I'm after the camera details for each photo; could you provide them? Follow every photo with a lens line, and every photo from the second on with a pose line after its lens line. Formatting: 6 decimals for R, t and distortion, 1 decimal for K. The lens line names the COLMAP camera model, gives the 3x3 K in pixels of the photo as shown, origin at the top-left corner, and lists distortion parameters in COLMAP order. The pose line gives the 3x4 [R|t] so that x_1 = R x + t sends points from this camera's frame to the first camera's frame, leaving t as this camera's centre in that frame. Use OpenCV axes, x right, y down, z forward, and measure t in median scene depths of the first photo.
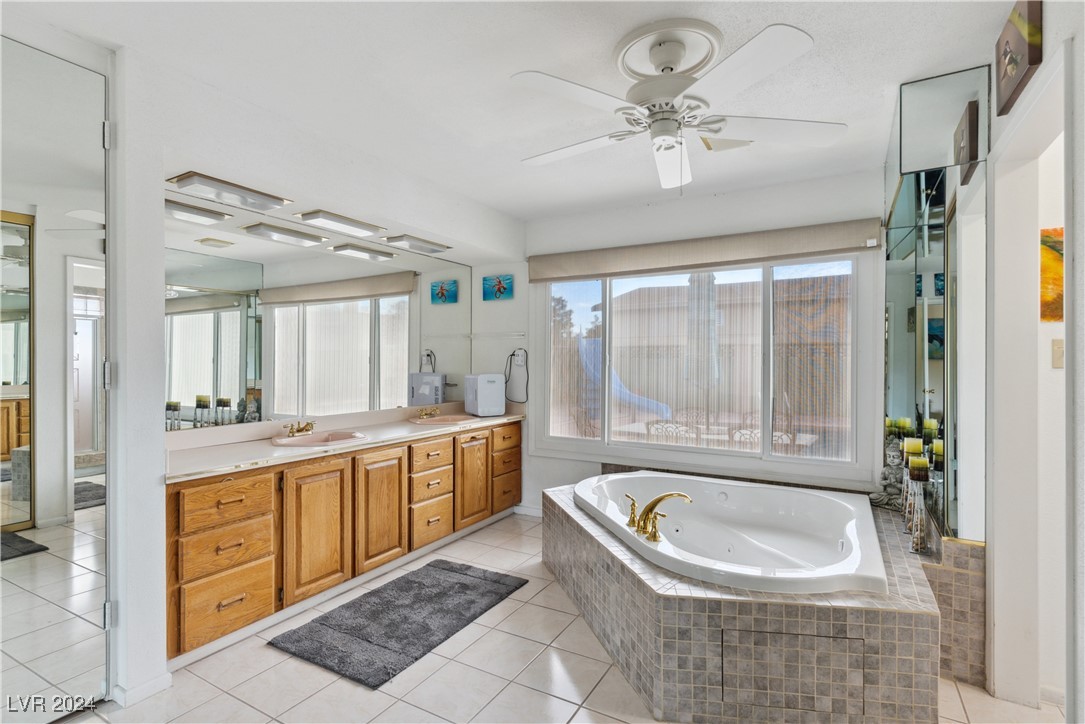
lens RADIAL K [[528.5, 0, 534.9], [0, 528.5, 363.4], [0, 0, 1]] dist [-0.000380, -0.000023]
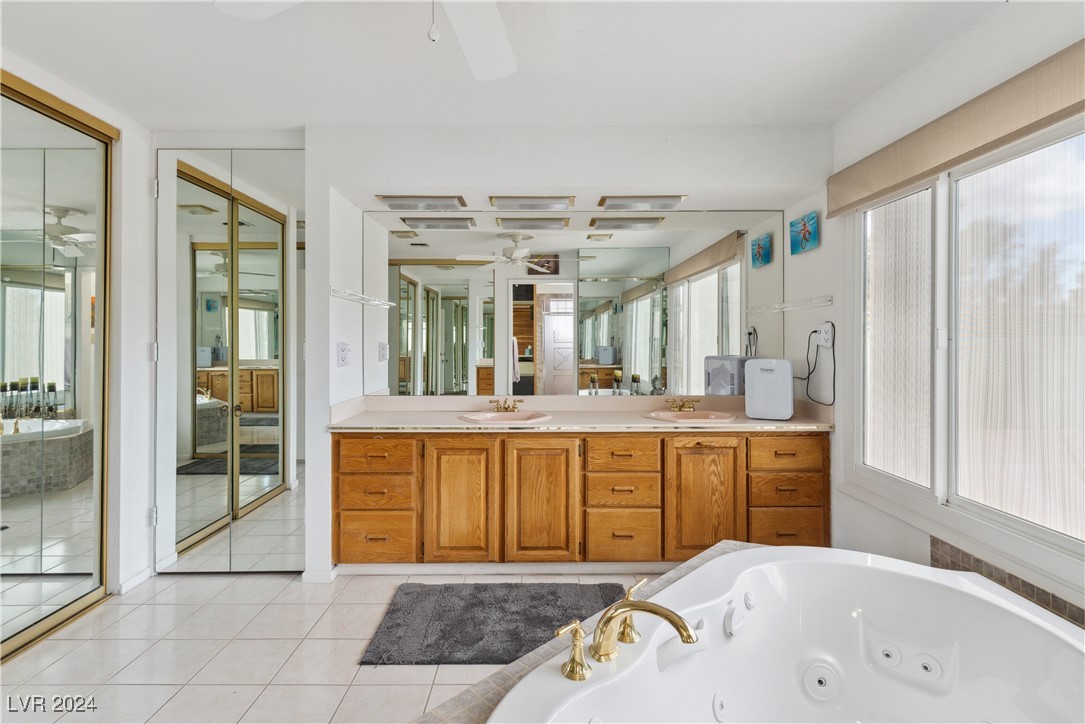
lens RADIAL K [[528.5, 0, 529.1], [0, 528.5, 338.4], [0, 0, 1]] dist [-0.000380, -0.000023]
pose [[0.507086, -0.004140, -0.861885, 0.527173], [-0.001385, 0.999983, -0.005618, -0.004607], [0.861894, 0.004042, 0.507072, 0.540794]]
